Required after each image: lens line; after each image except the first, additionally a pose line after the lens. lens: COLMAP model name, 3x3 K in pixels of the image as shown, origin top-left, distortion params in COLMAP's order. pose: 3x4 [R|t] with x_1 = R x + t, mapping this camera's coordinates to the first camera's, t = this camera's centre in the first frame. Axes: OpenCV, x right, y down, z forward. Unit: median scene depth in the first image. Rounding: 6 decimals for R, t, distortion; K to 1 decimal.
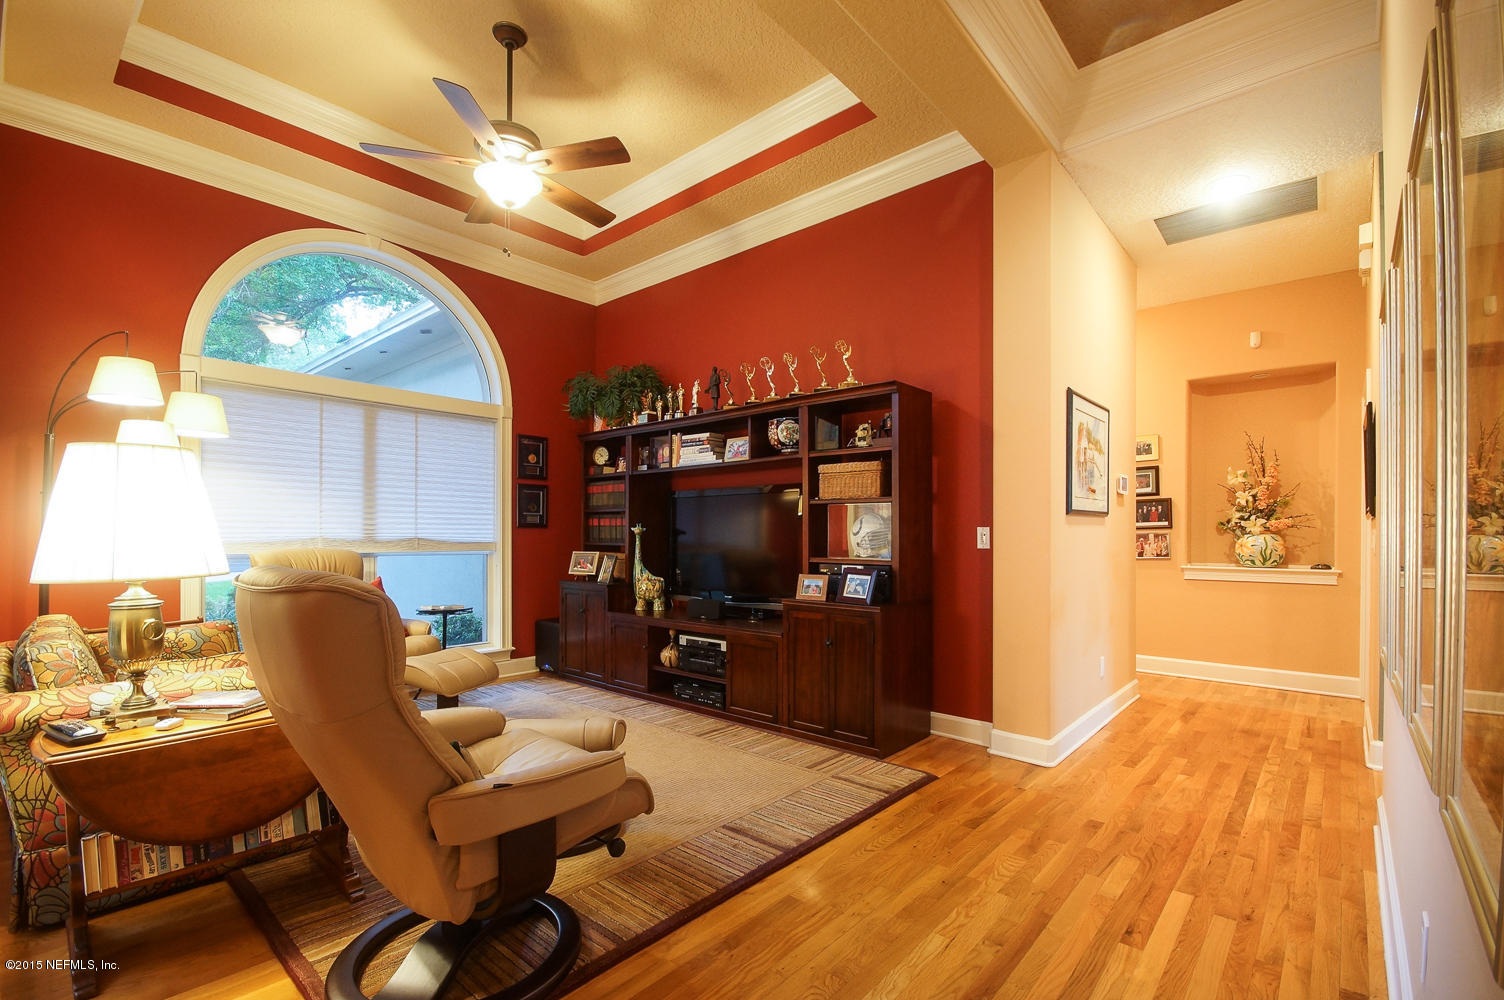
lens RADIAL K [[674.4, 0, 745.0], [0, 674.4, 535.7], [0, 0, 1]] dist [-0.000889, -0.000058]
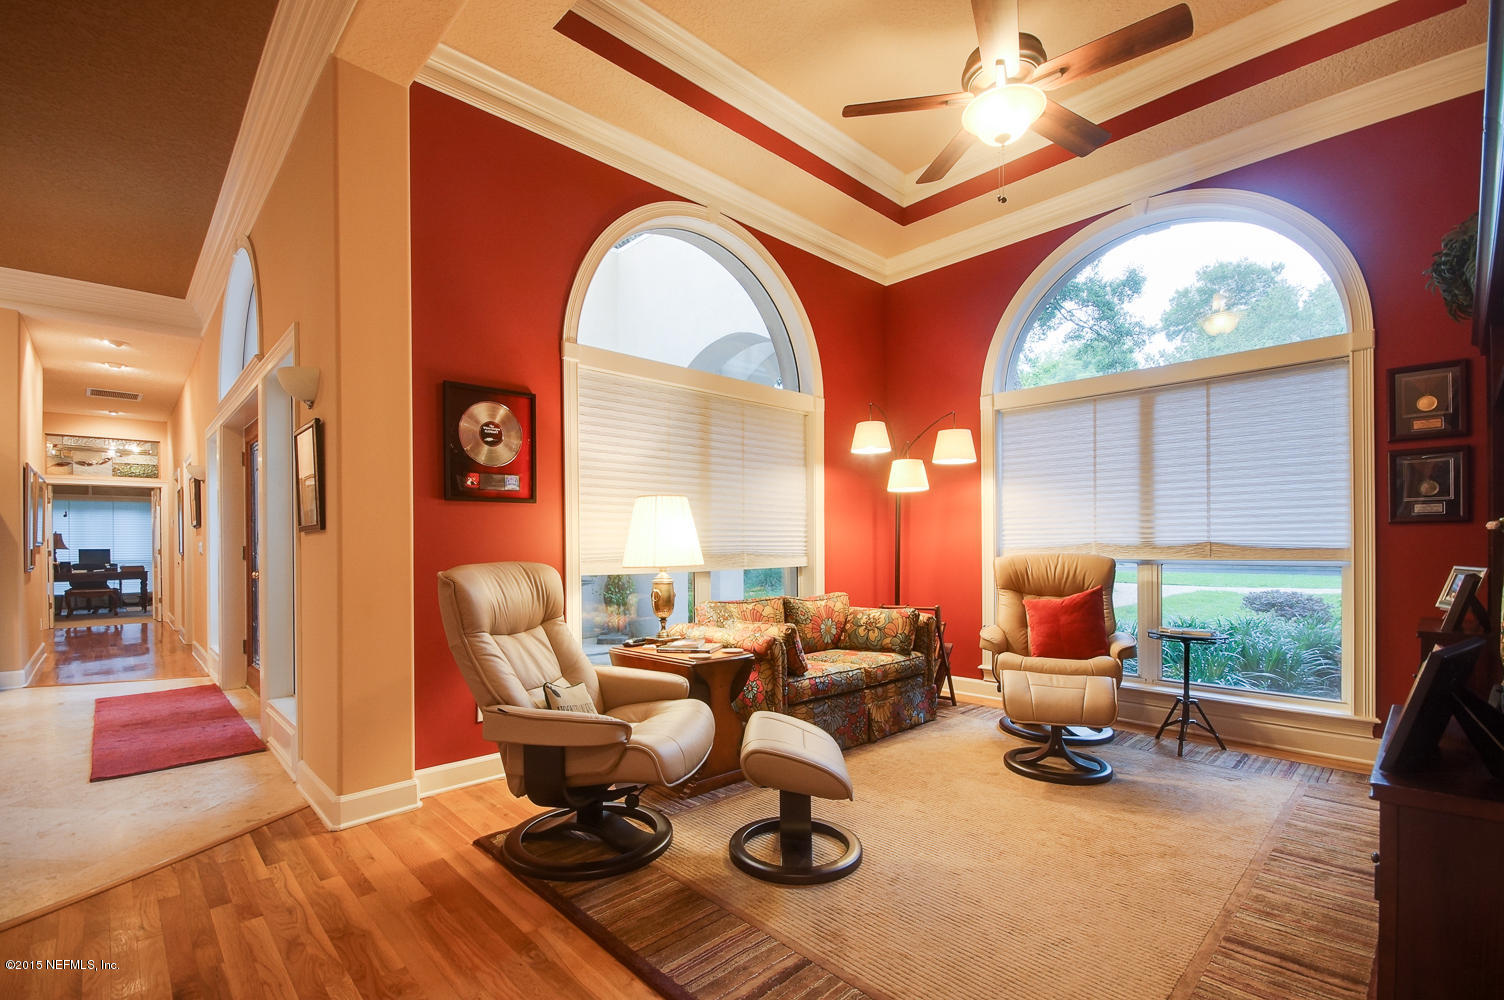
lens RADIAL K [[674.4, 0, 746.1], [0, 674.4, 546.6], [0, 0, 1]] dist [-0.000889, -0.000058]
pose [[-0.091365, 0.000648, -0.995817, 0.369822], [0.009172, 0.999958, -0.000190, 0.003577], [0.995775, -0.009151, -0.091367, 0.560590]]
